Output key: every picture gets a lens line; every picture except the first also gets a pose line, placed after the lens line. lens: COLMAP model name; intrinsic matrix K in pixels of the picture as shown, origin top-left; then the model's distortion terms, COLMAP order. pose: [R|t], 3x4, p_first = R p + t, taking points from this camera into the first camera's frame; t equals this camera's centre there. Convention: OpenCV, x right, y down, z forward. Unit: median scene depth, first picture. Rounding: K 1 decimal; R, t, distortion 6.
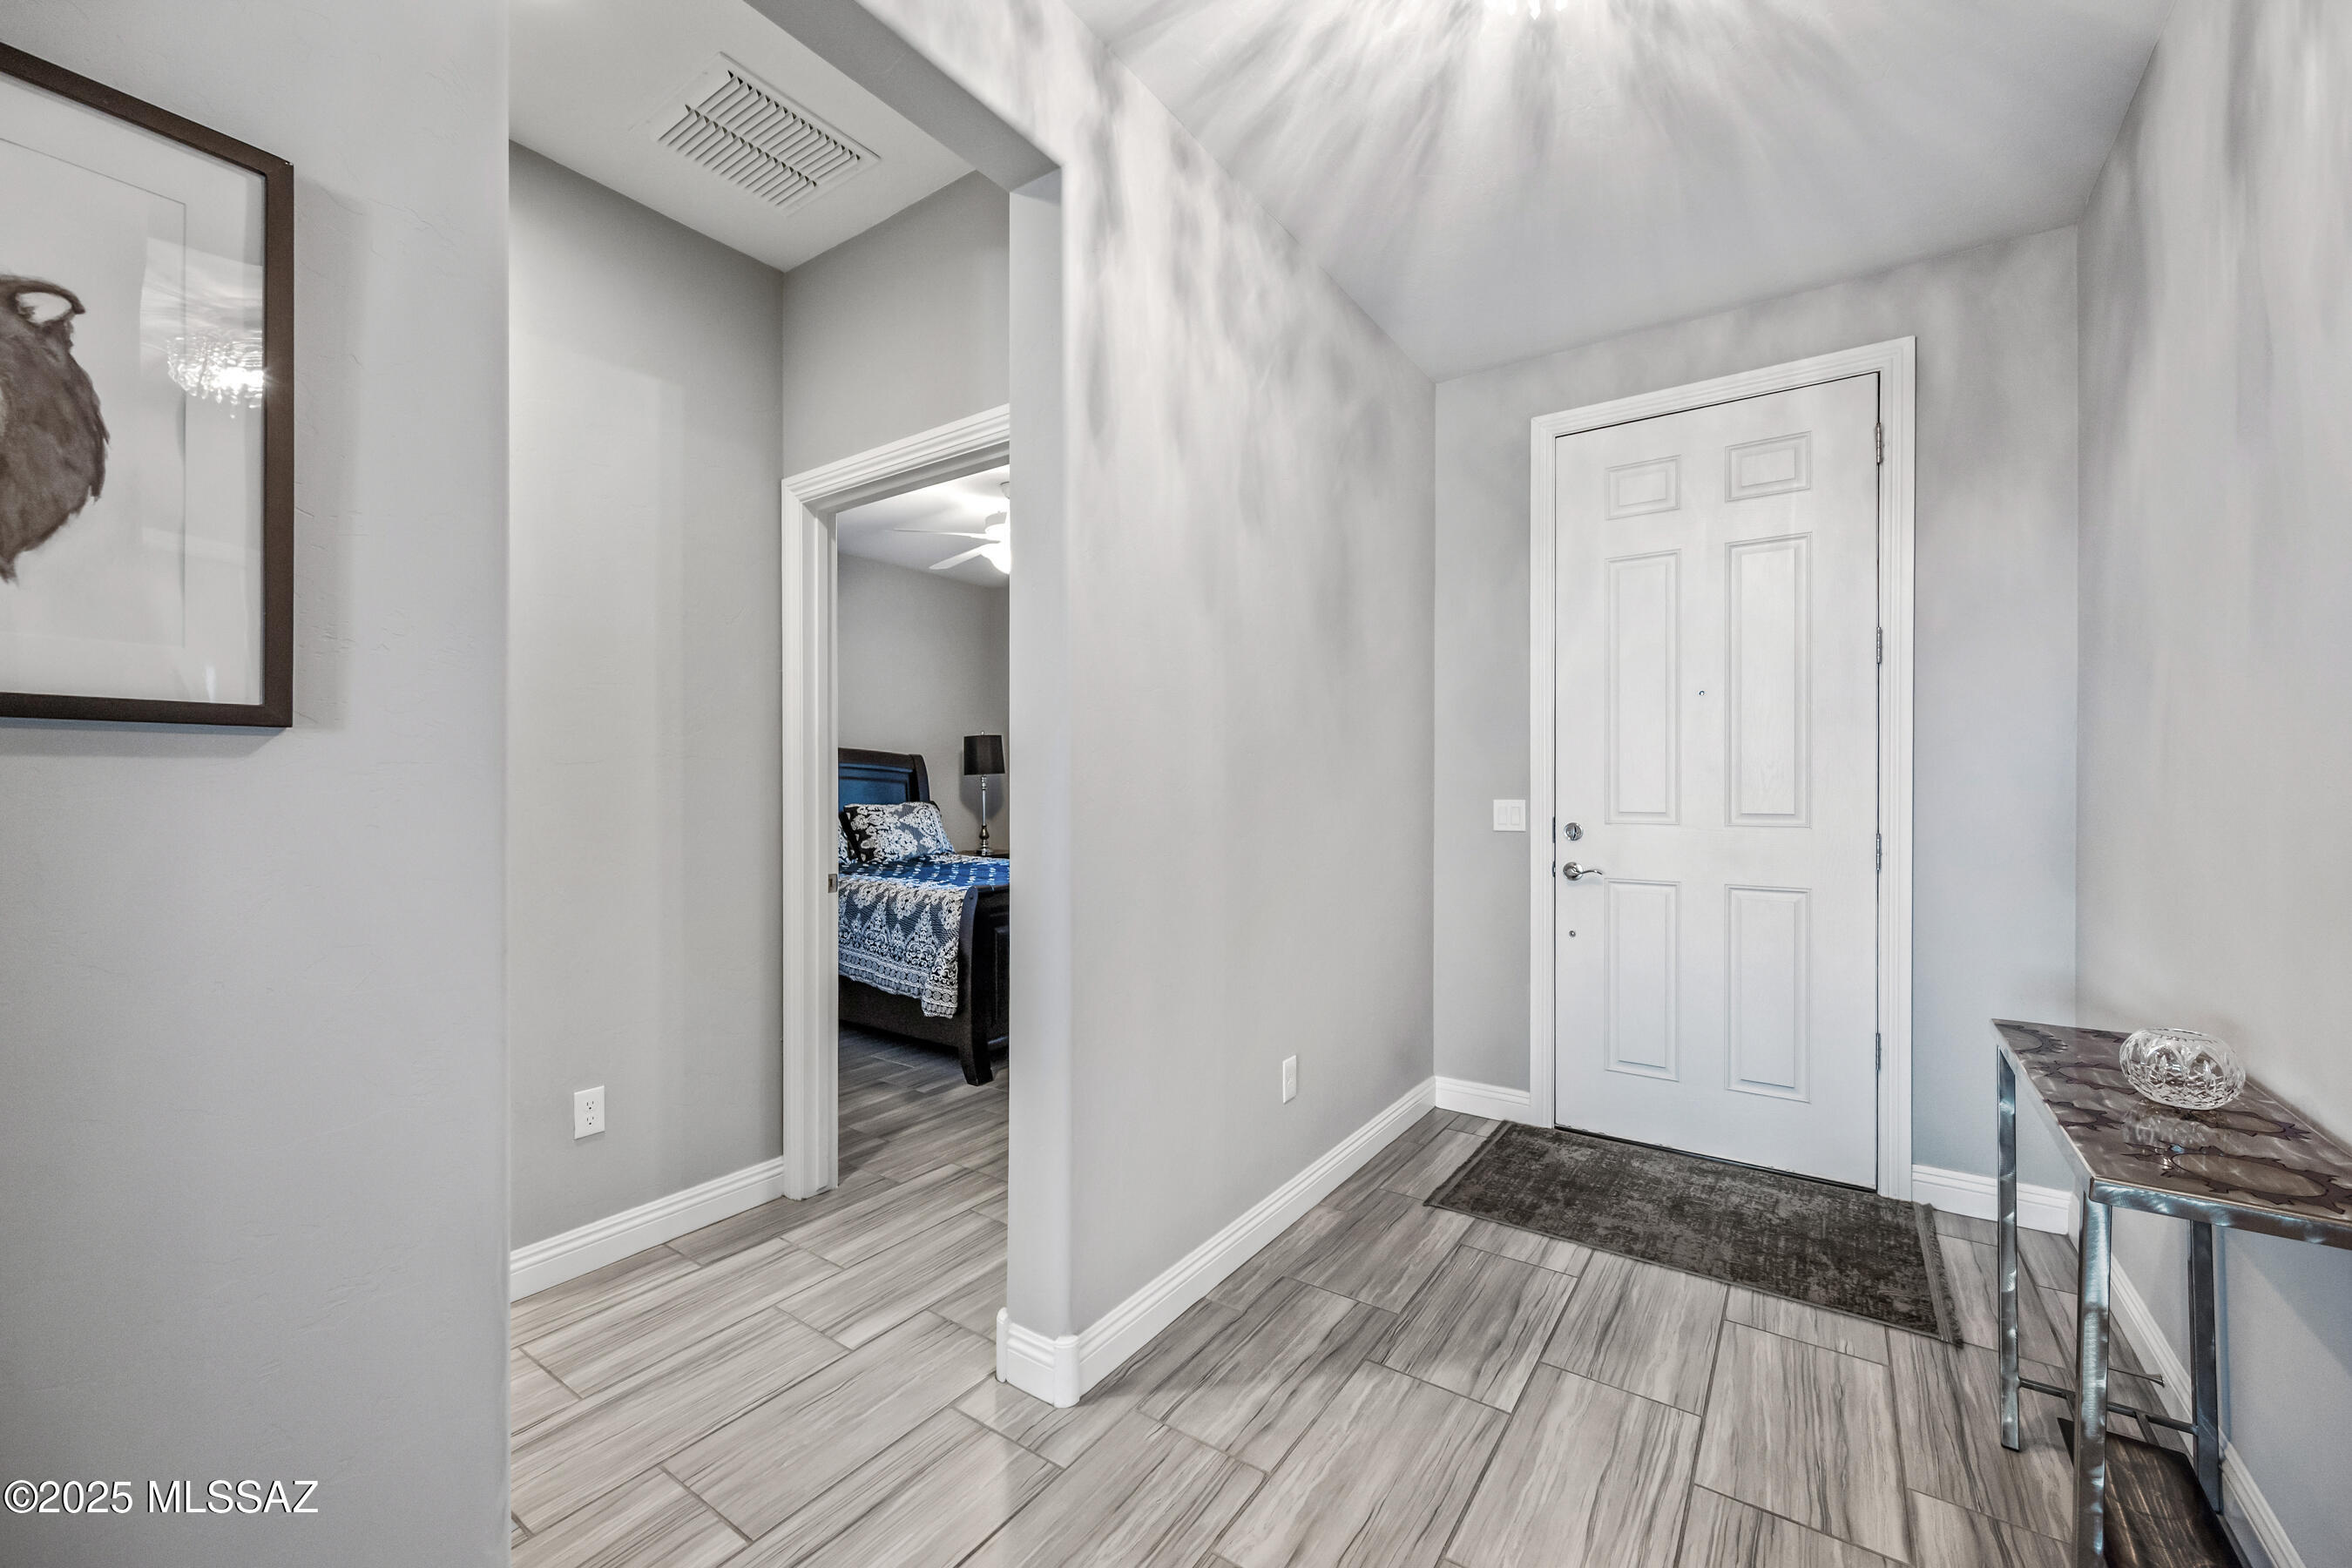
lens RADIAL K [[921.2, 0, 1182.3], [0, 921.2, 780.2], [0, 0, 1]] dist [-0.004467, 0.001625]
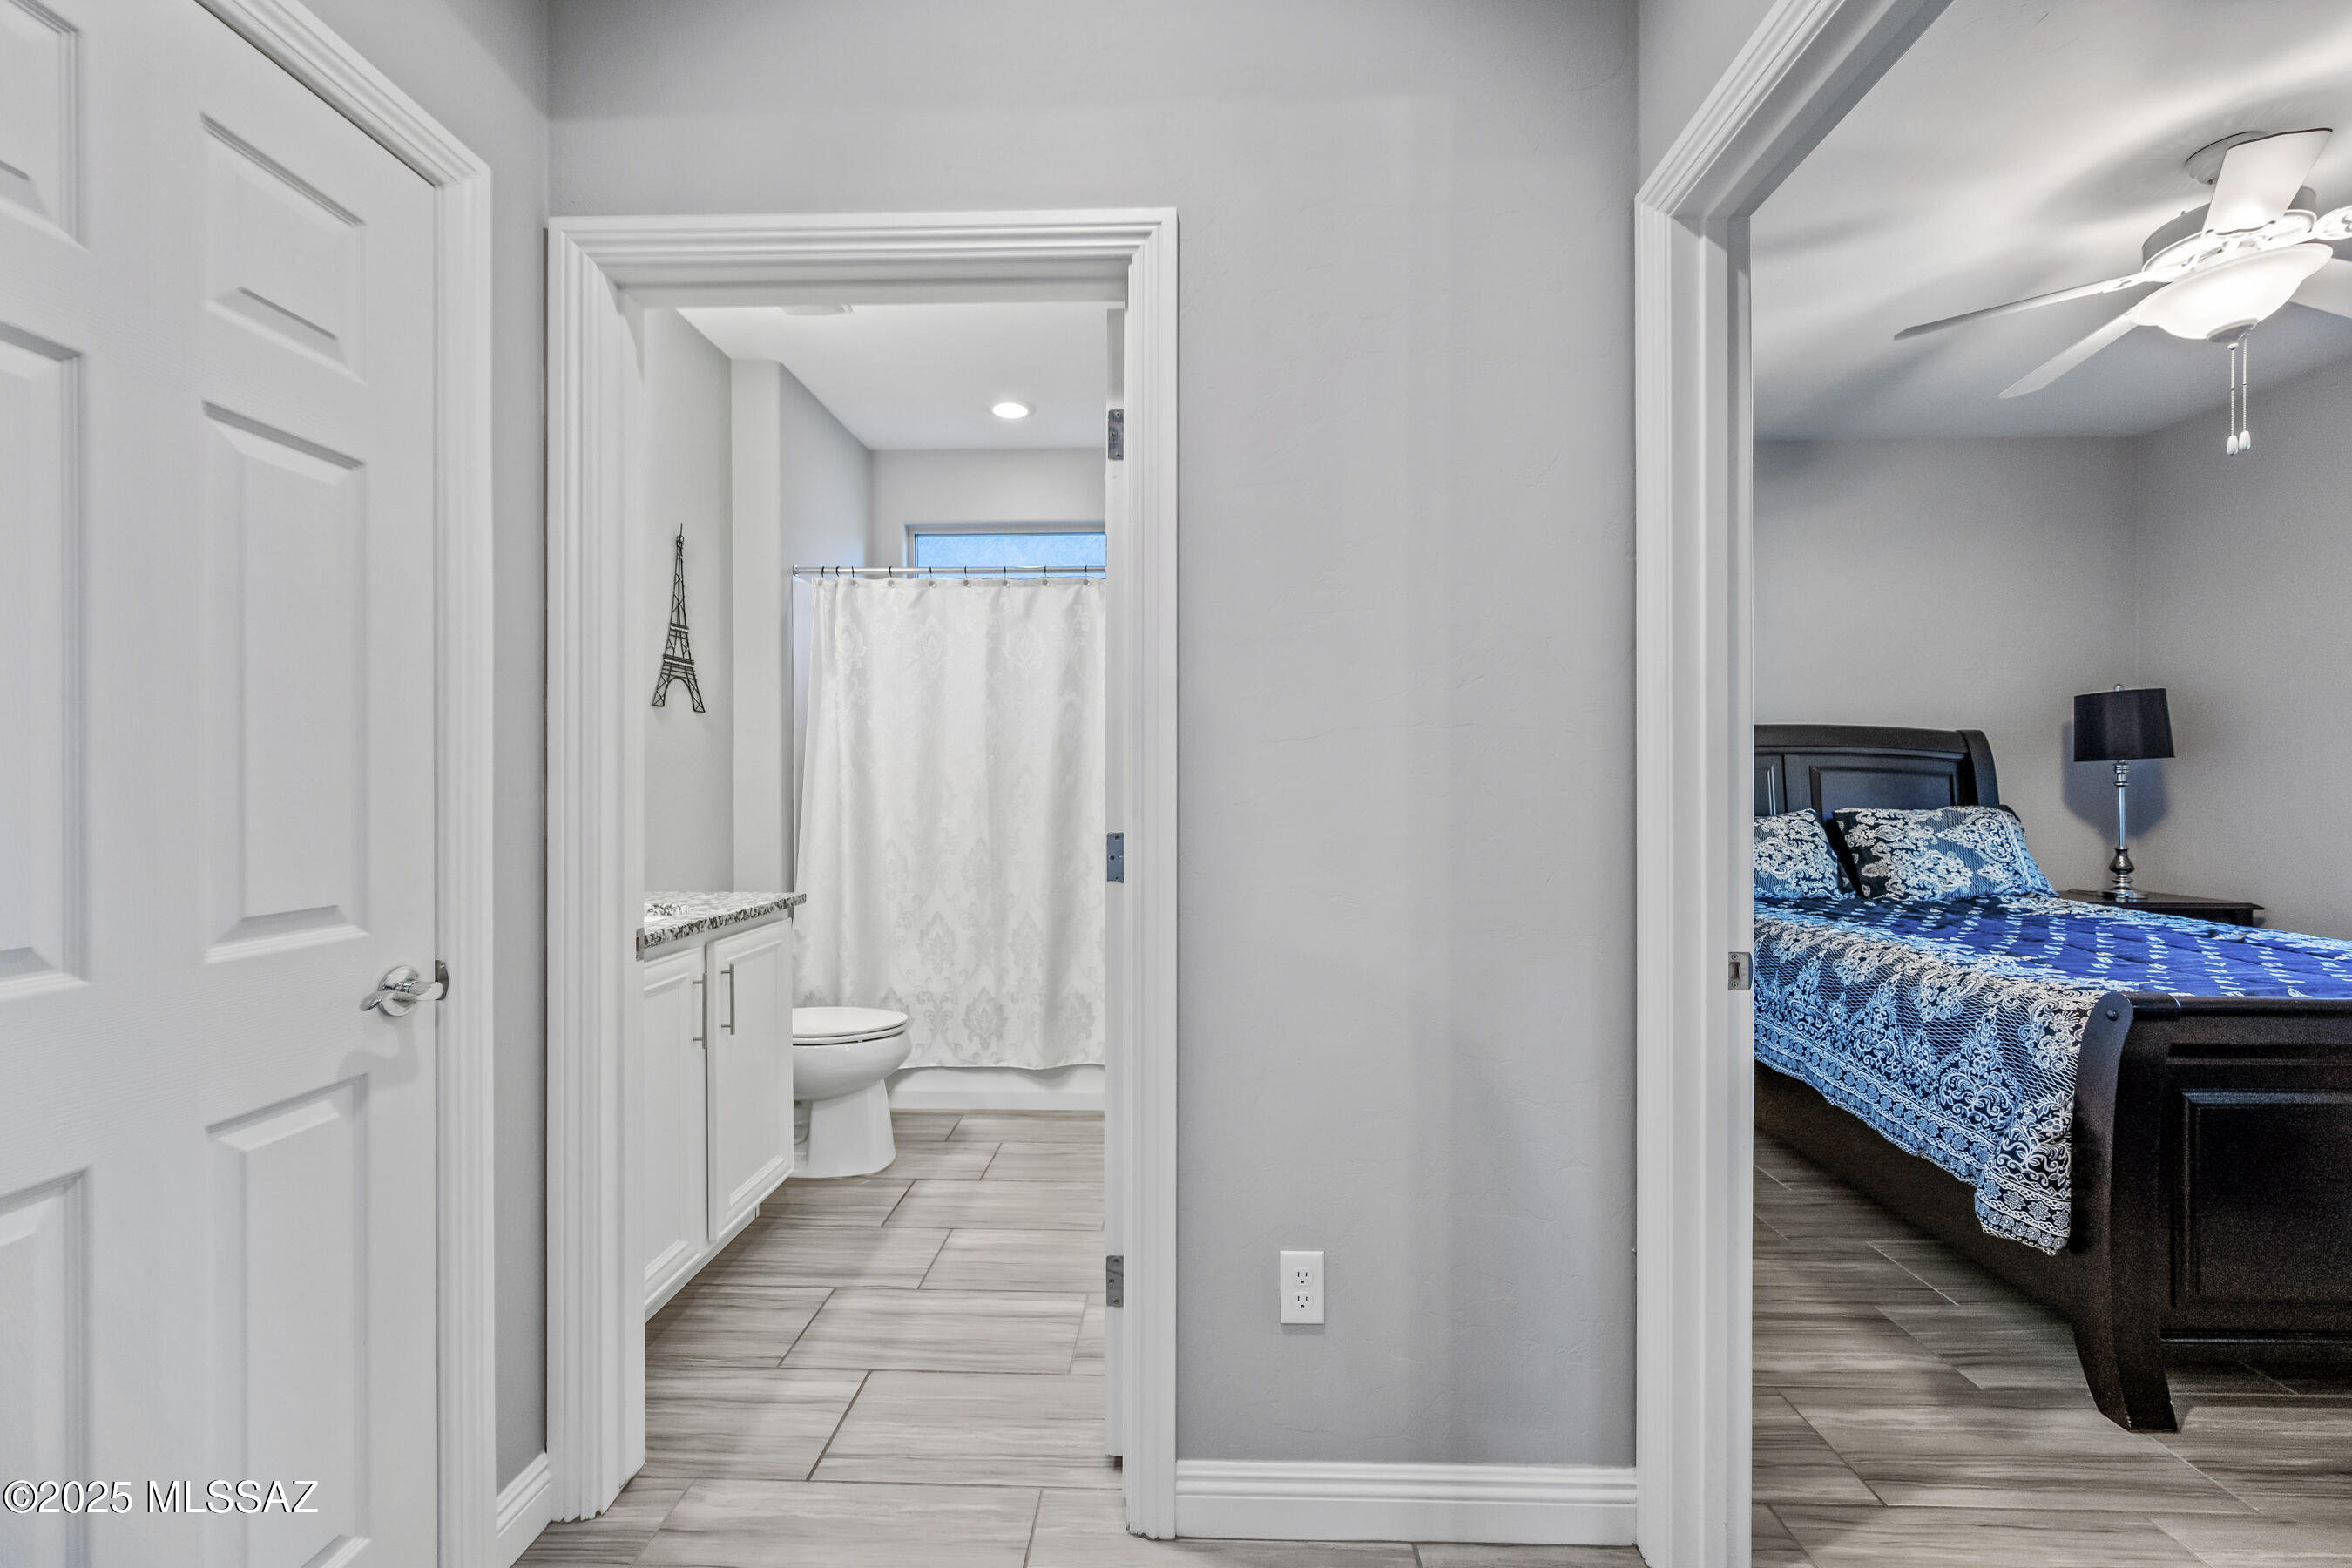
lens RADIAL K [[921.2, 0, 1182.5], [0, 921.2, 790.6], [0, 0, 1]] dist [-0.004467, 0.001625]
pose [[0.544234, 0.003755, -0.838925, -0.079870], [0.006078, 0.999946, 0.008419, 0.006452], [0.838912, -0.009681, 0.544182, 0.296661]]
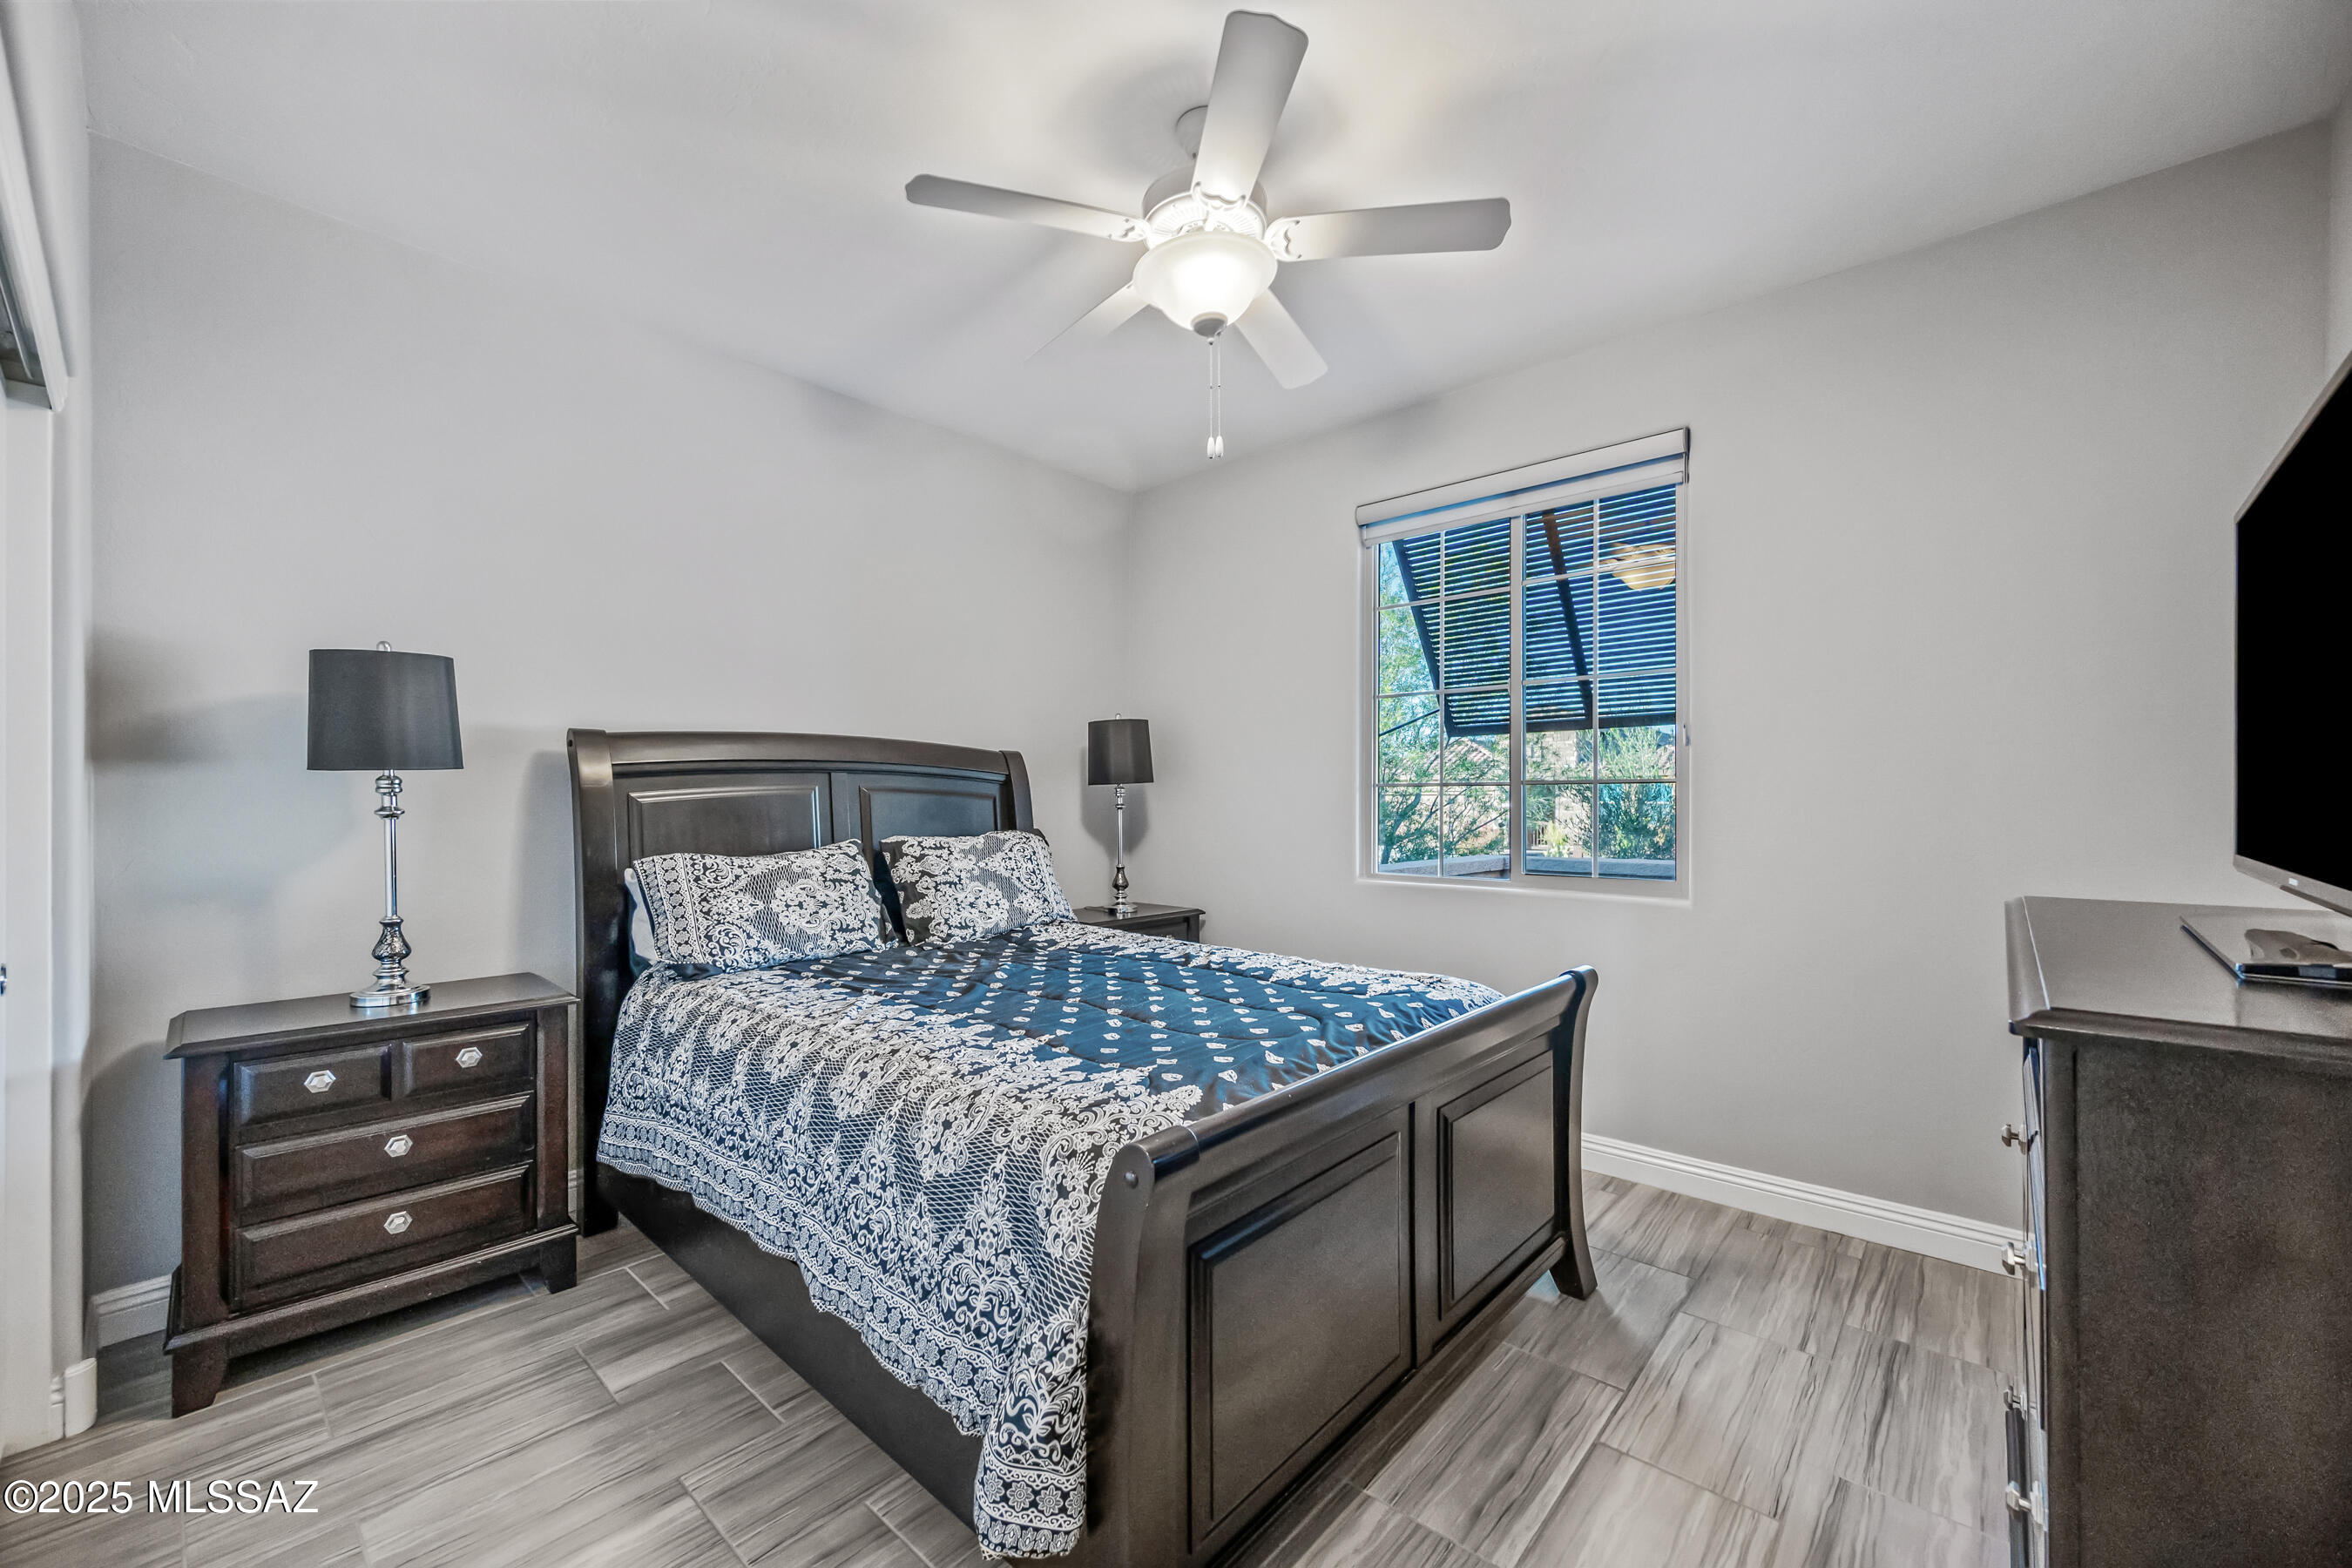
lens RADIAL K [[921.2, 0, 1168.7], [0, 921.2, 795.2], [0, 0, 1]] dist [-0.004467, 0.001625]
pose [[0.990480, -0.000526, -0.137658, -0.144423], [0.000683, 0.999999, 0.001092, 0.000597], [0.137658, -0.001176, 0.990479, 0.579556]]
